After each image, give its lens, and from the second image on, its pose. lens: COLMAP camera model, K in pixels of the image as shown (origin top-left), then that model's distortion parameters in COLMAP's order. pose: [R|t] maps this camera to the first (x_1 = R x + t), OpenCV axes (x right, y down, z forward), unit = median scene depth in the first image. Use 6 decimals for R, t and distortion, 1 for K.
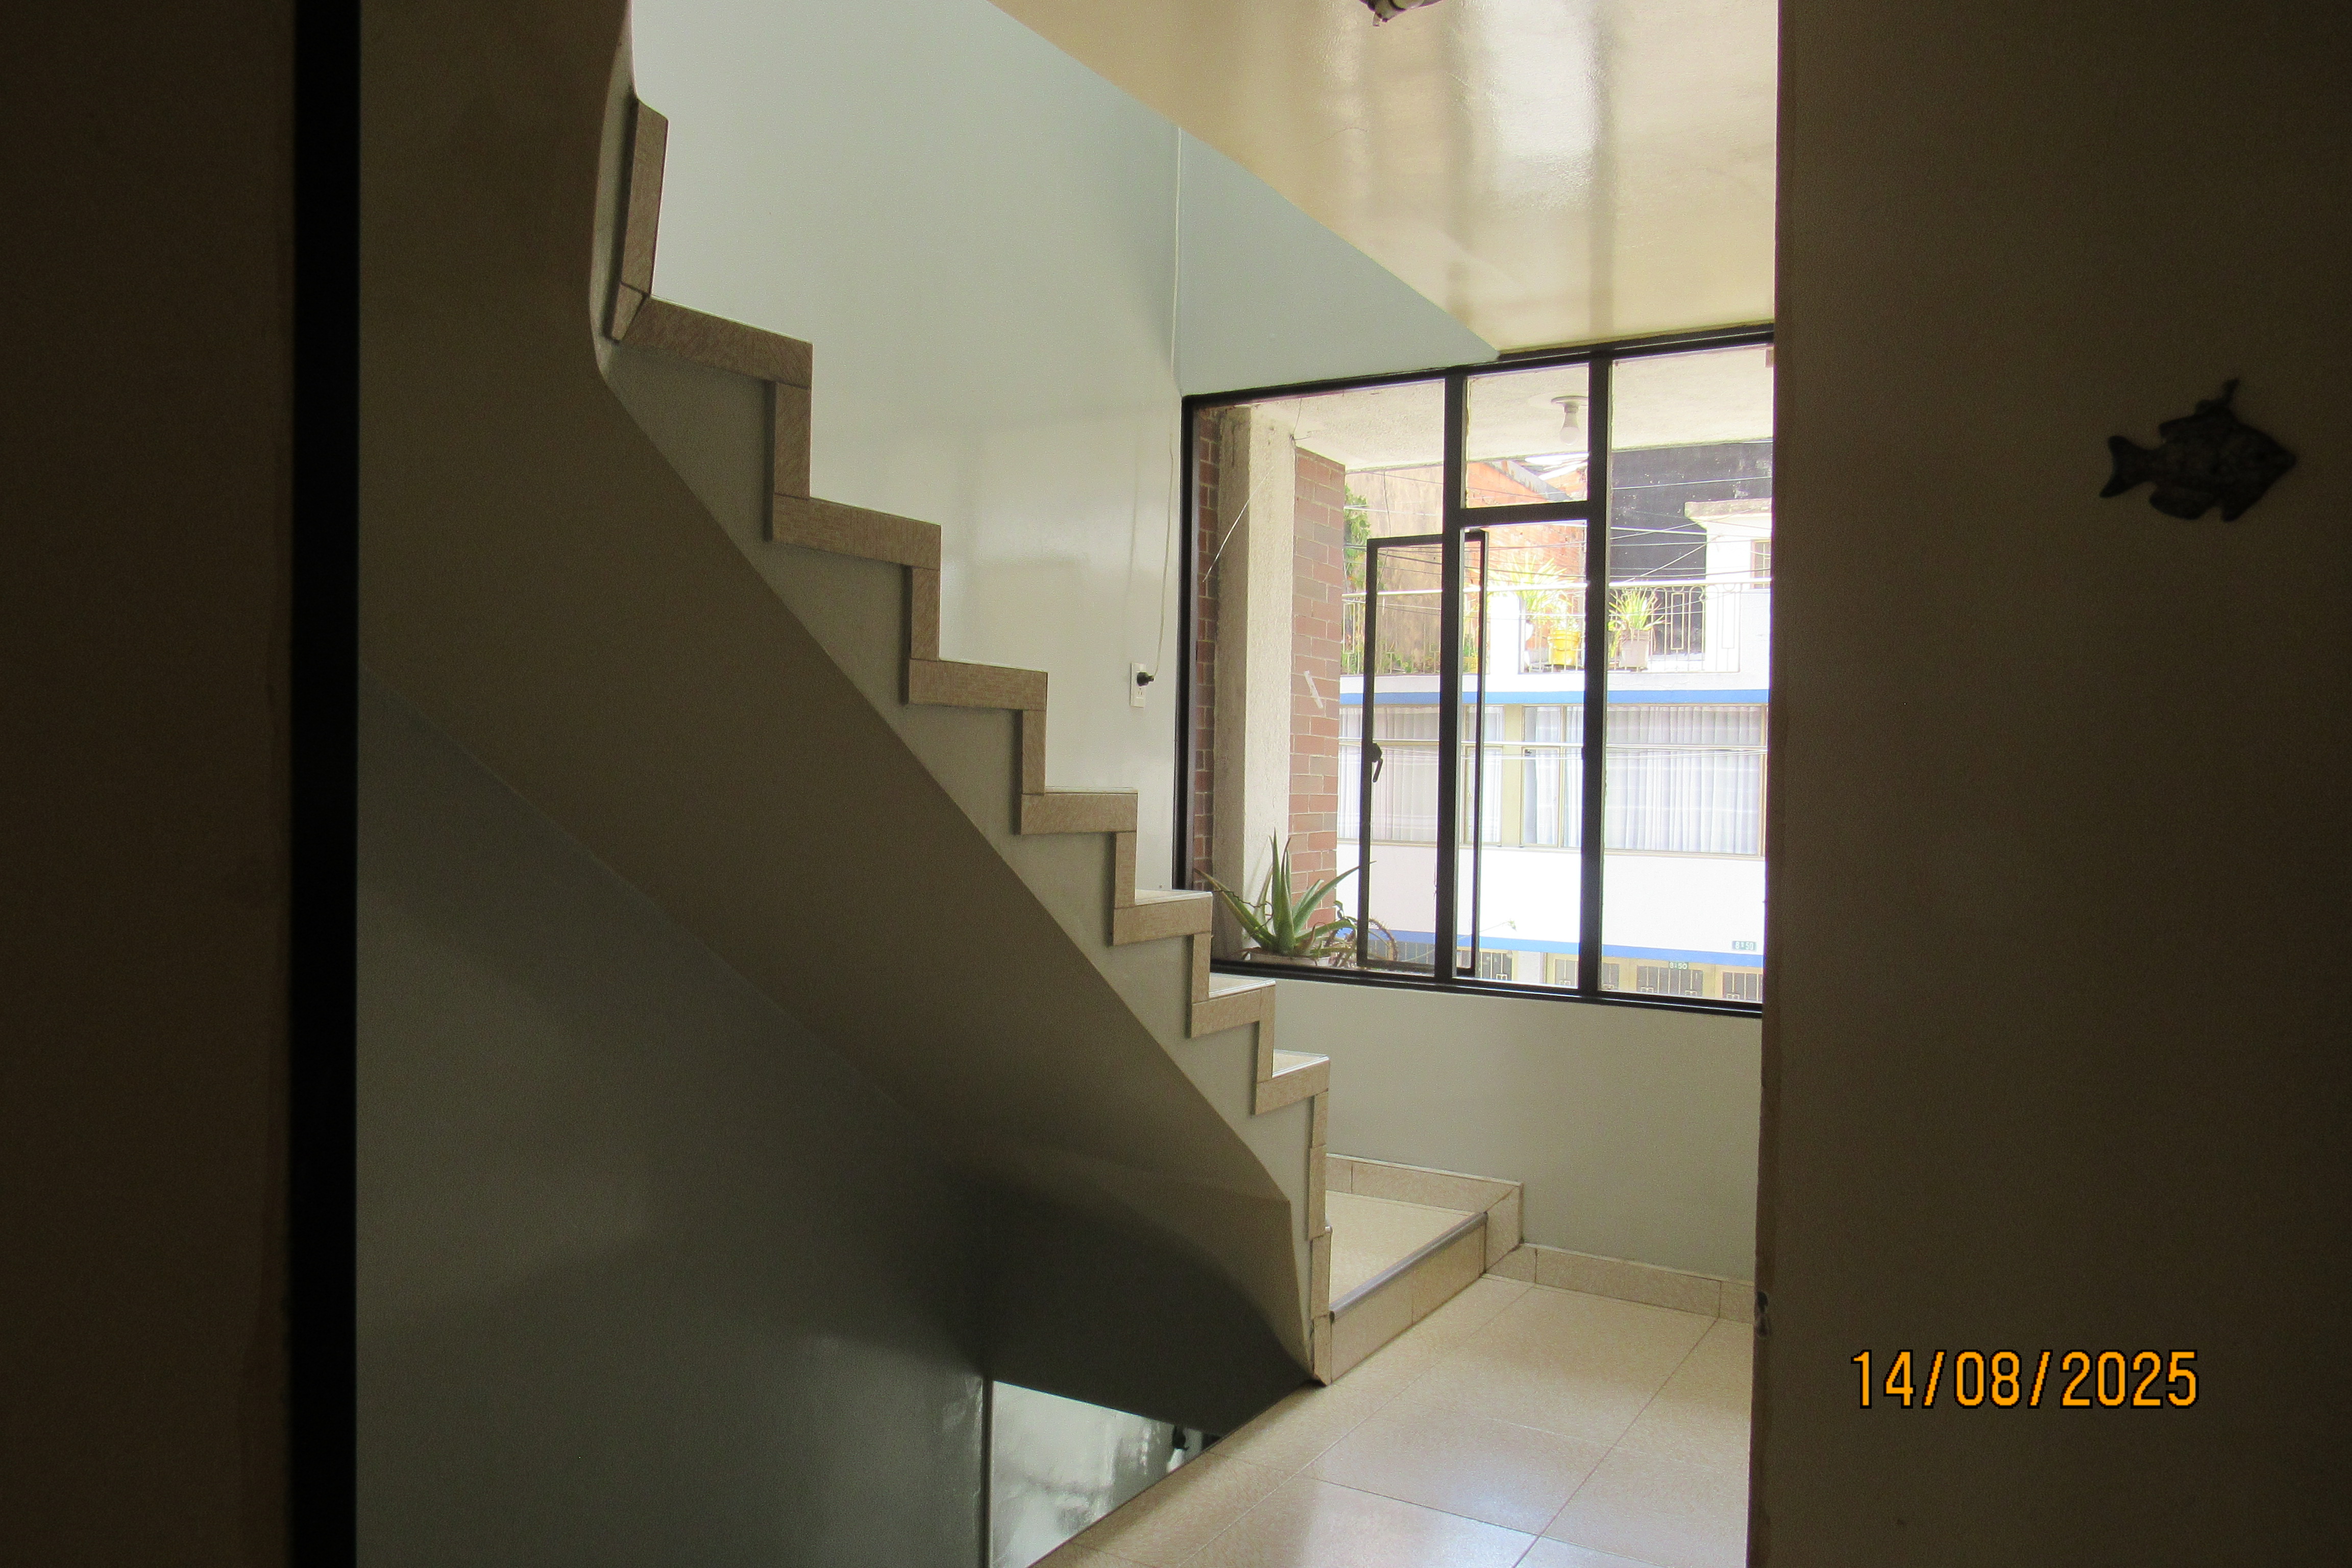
lens RADIAL K [[1682.2, 0, 1176.2], [0, 1682.2, 781.5], [0, 0, 1]] dist [-0.028936, 0.029955]
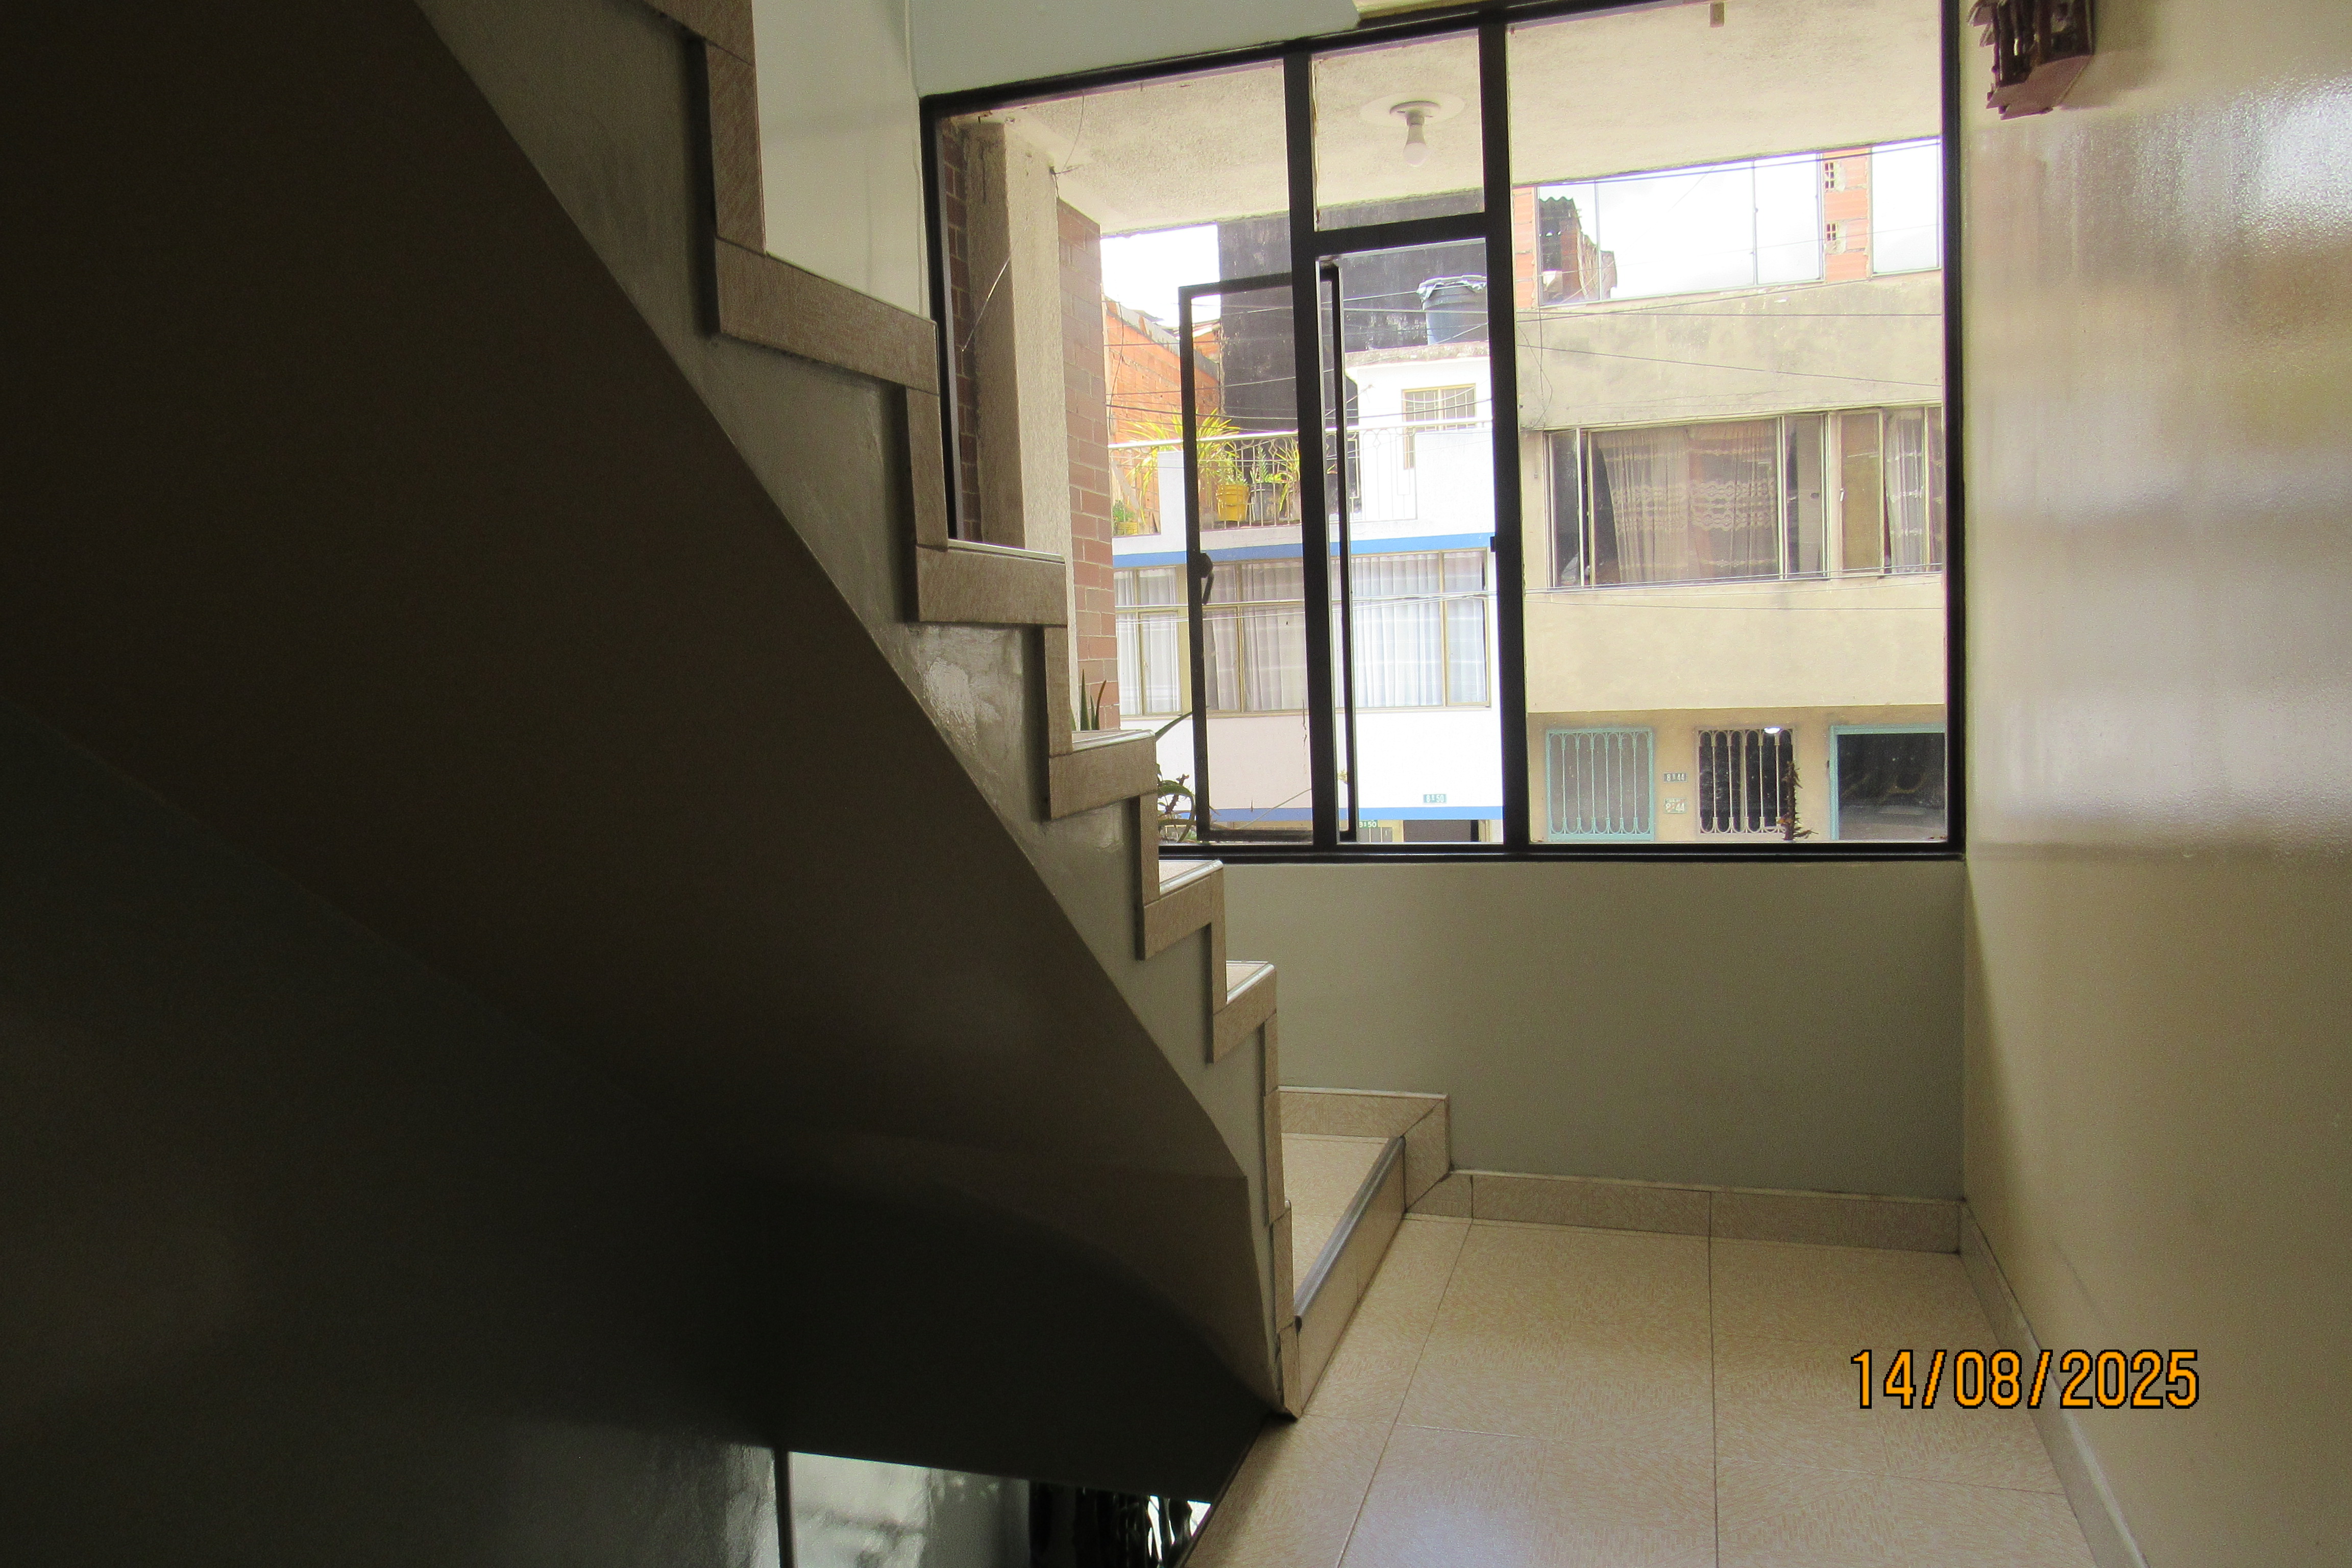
lens RADIAL K [[1682.2, 0, 1173.1], [0, 1682.2, 781.8], [0, 0, 1]] dist [-0.028936, 0.029955]
pose [[0.973864, -0.073110, 0.215043, -0.077865], [0.058837, 0.995664, 0.072049, 0.028573], [-0.219378, -0.057513, 0.973943, 0.268780]]
